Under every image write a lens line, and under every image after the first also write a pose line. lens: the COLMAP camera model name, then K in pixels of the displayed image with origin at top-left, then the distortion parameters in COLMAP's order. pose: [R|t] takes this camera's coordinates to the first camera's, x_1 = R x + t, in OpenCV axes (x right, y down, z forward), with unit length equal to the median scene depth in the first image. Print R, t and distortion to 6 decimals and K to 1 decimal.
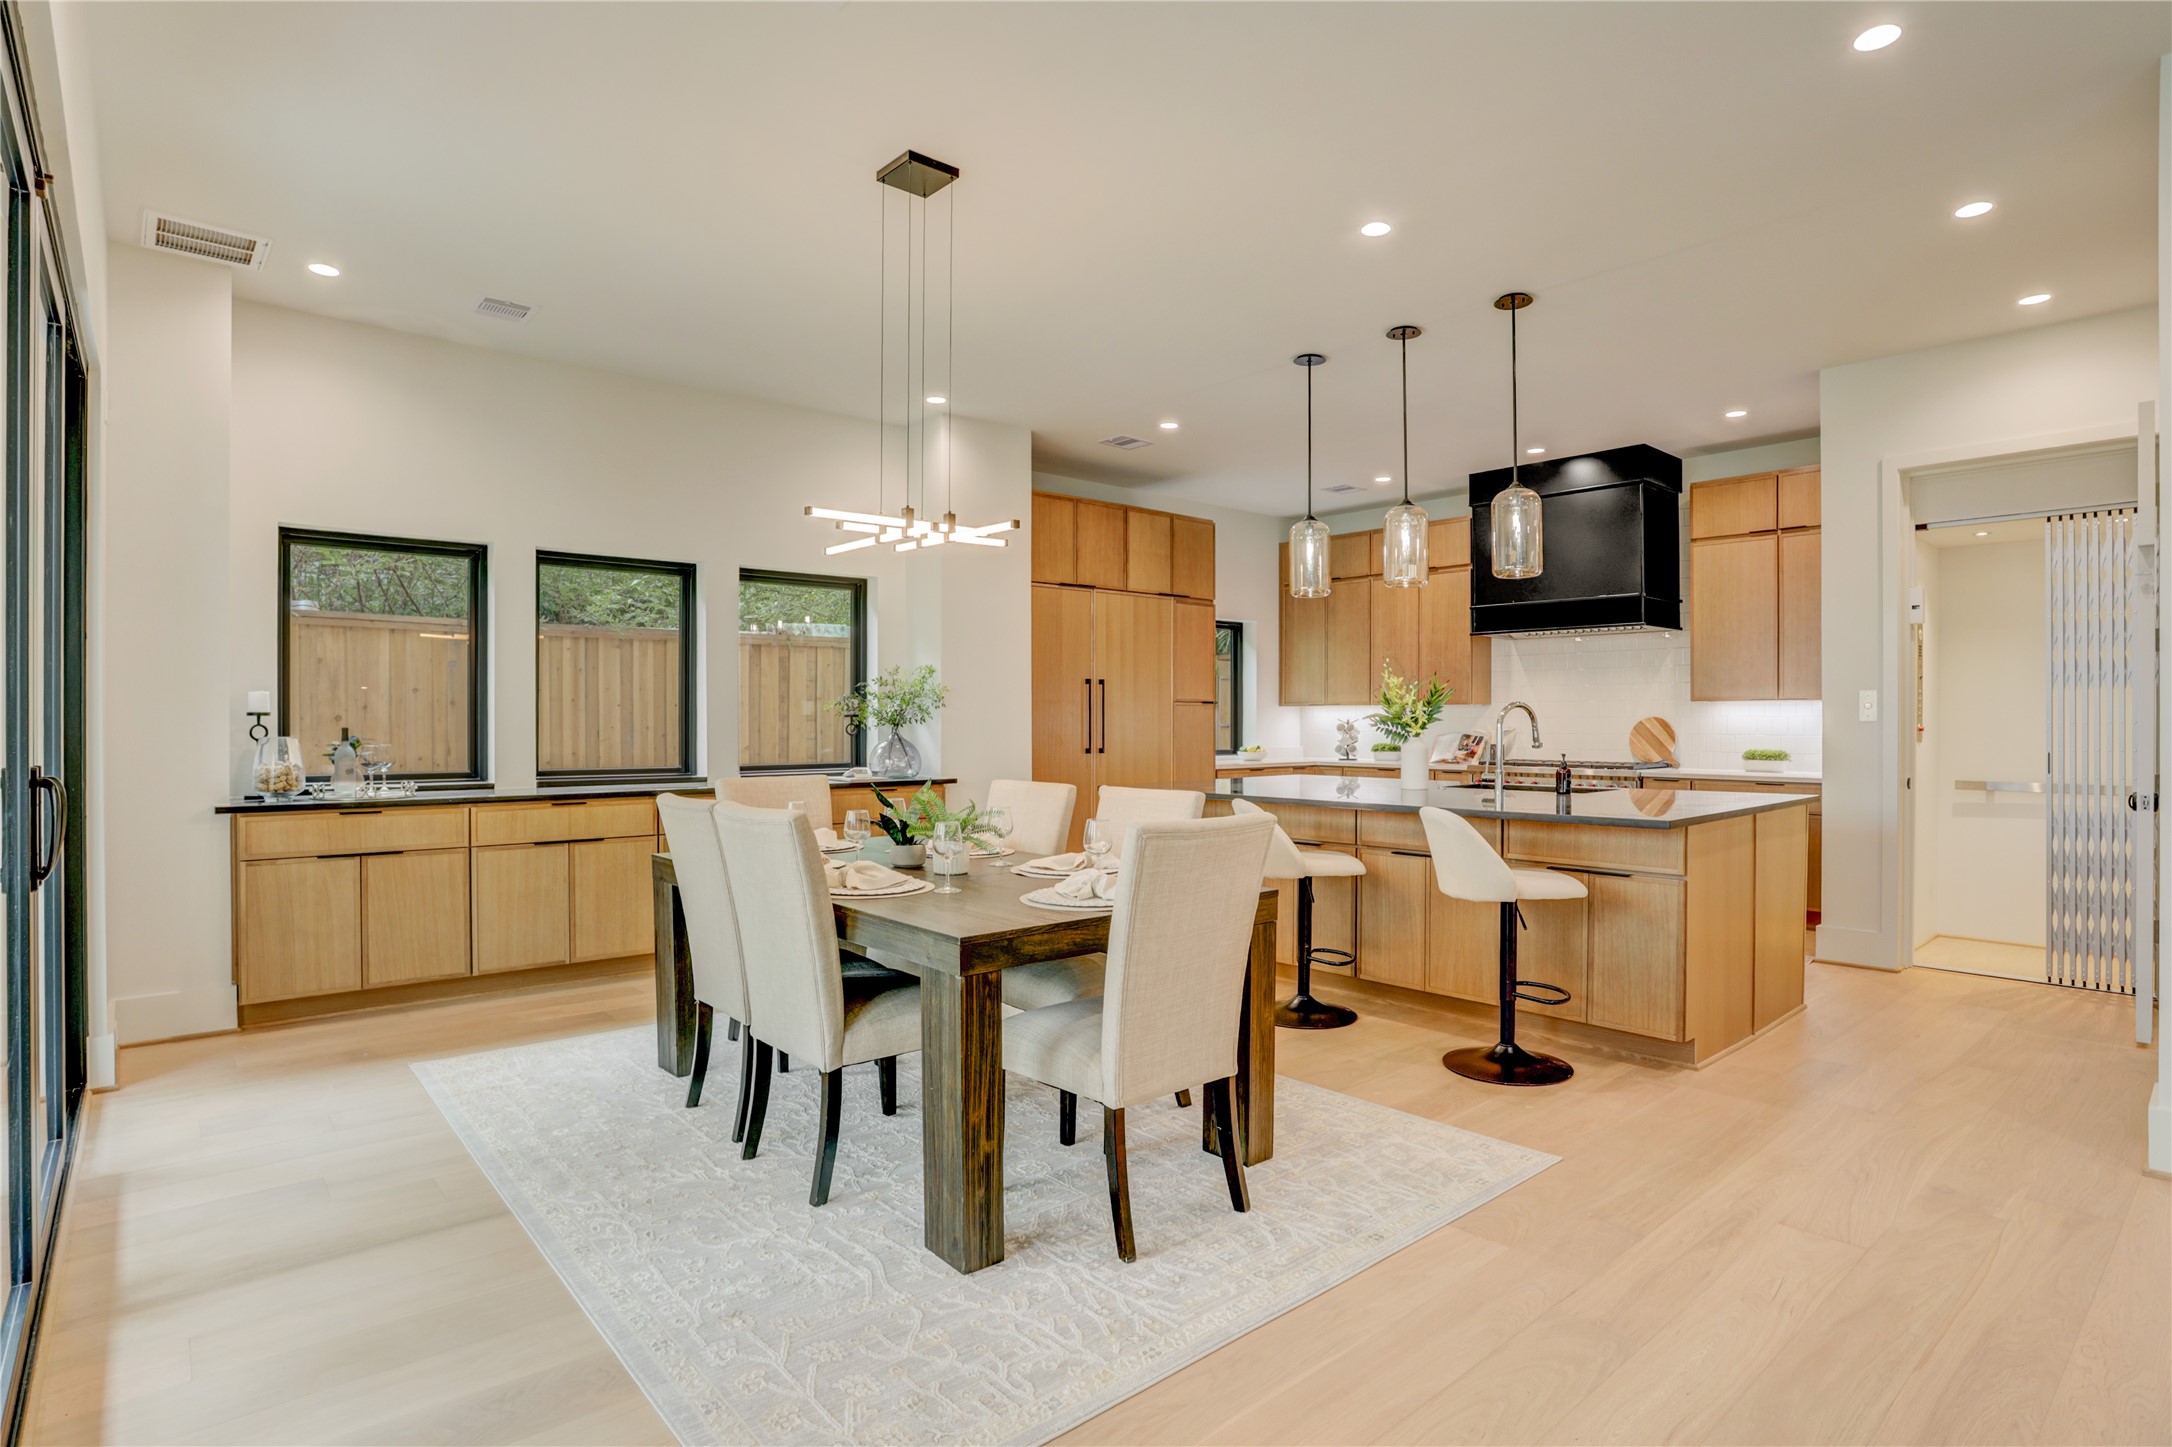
lens RADIAL K [[1109.2, 0, 1086.0], [0, 1109.2, 723.5], [0, 0, 1]] dist [-0.021739, -0.000082]
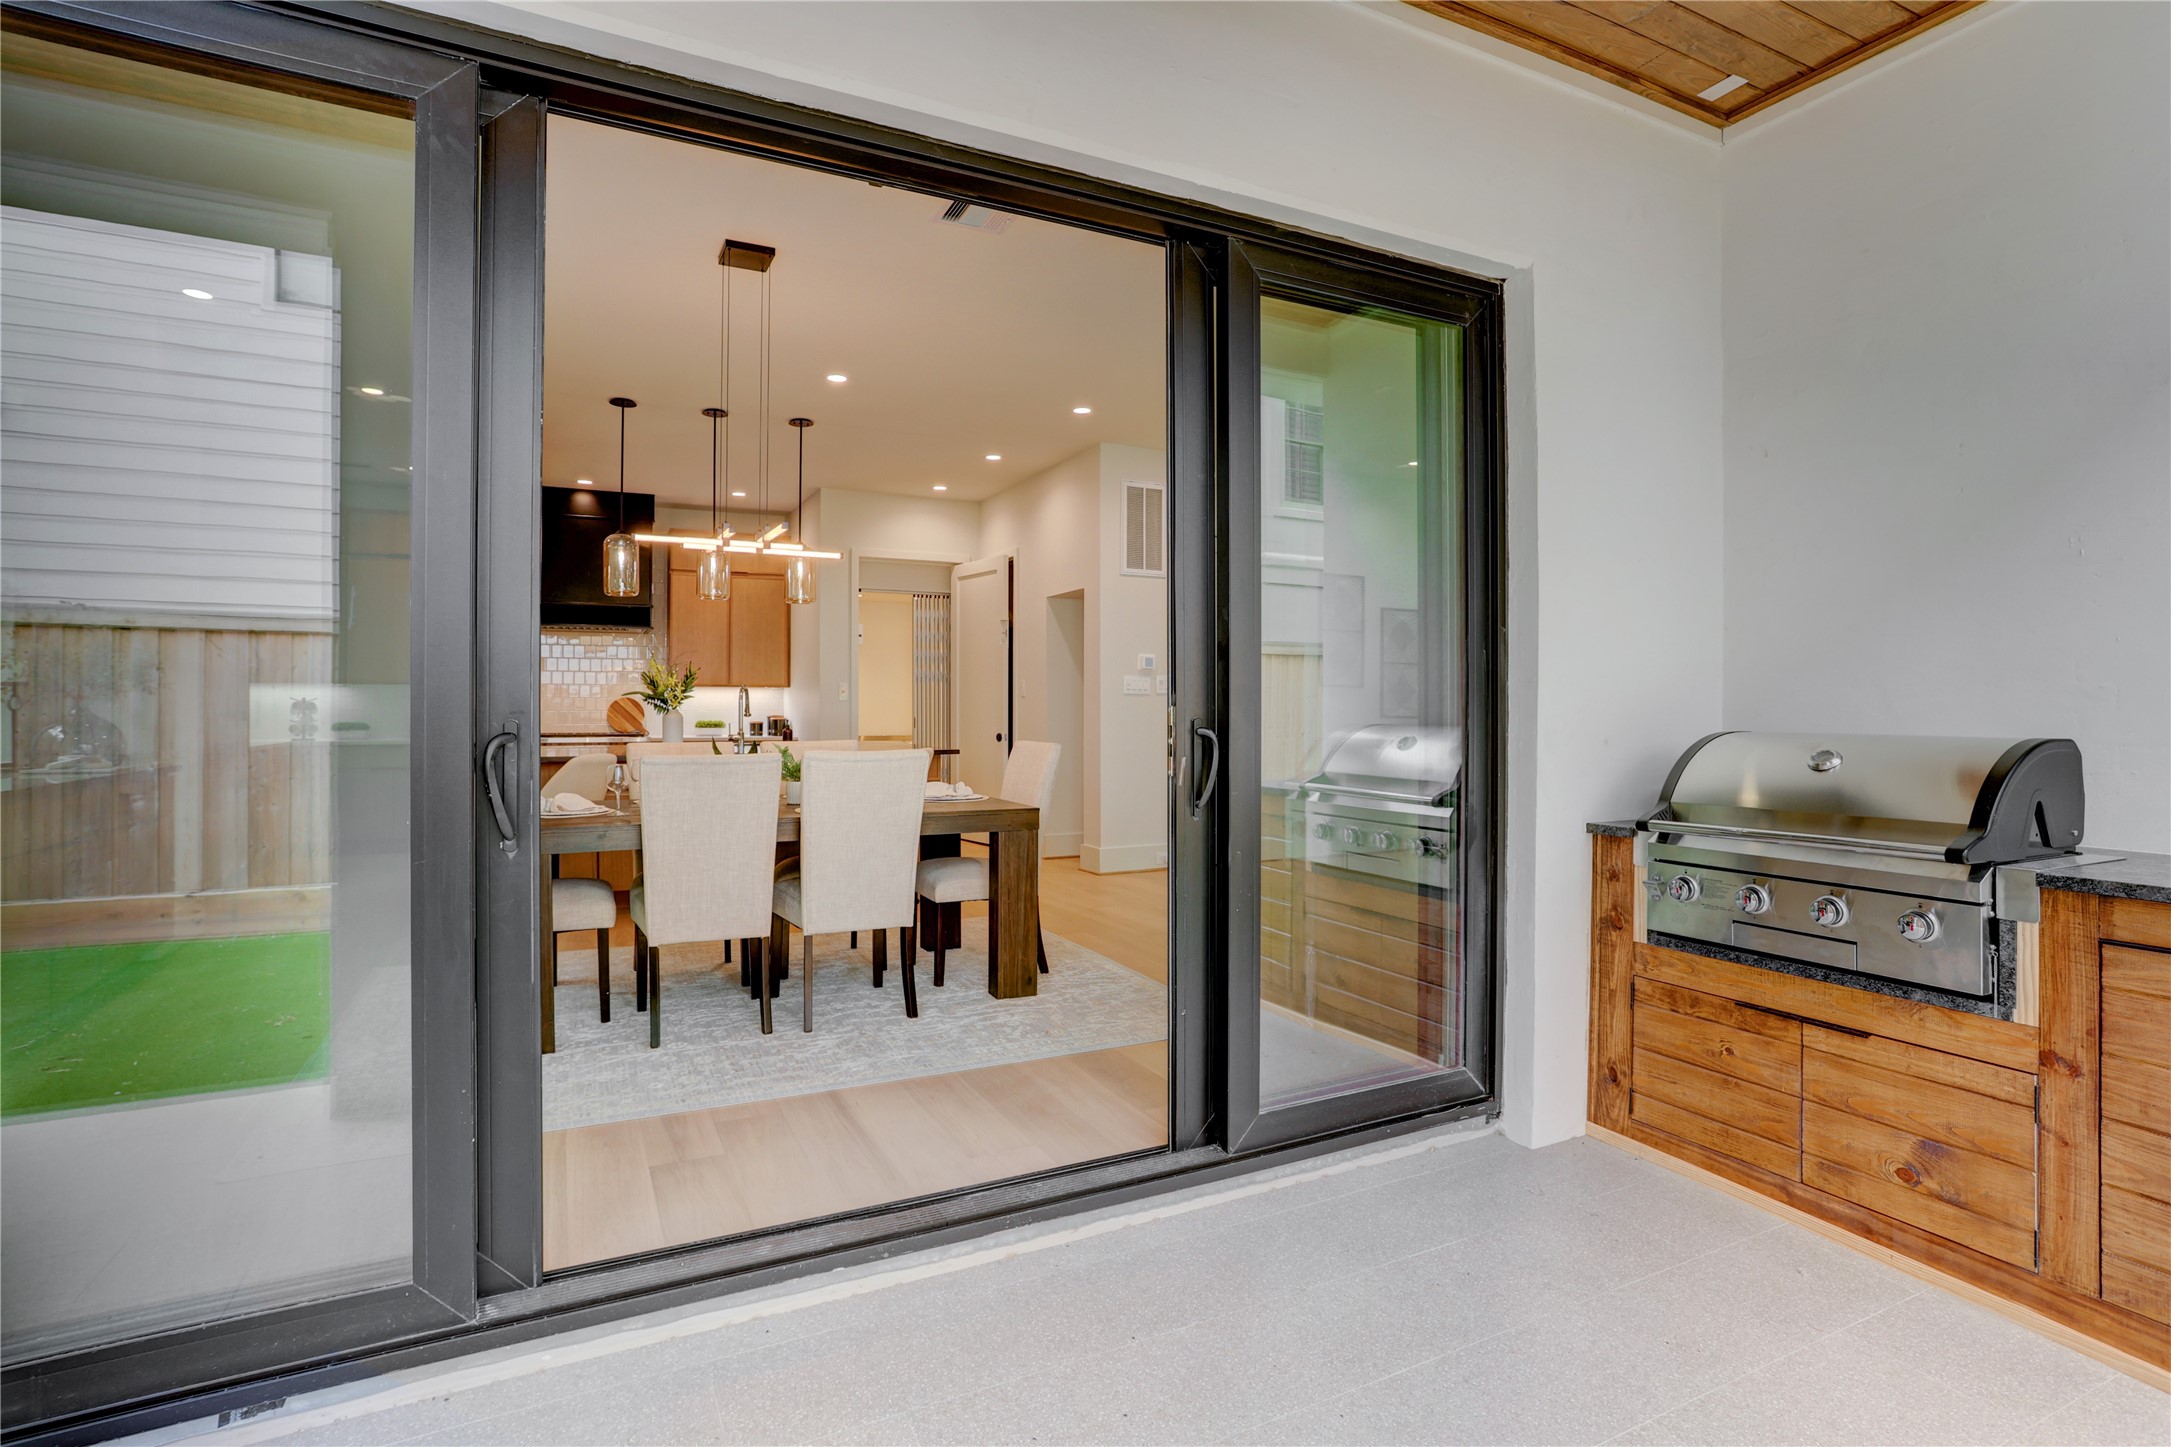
lens RADIAL K [[1030.5, 0, 1085.5], [0, 1030.5, 723.5], [0, 0, 1]] dist [-0.003165, 0.014414]
pose [[0.248775, -0.013326, 0.968470, -0.771249], [0.000483, 0.999907, 0.013635, 0.011650], [-0.968561, -0.002925, 0.248758, 0.220141]]
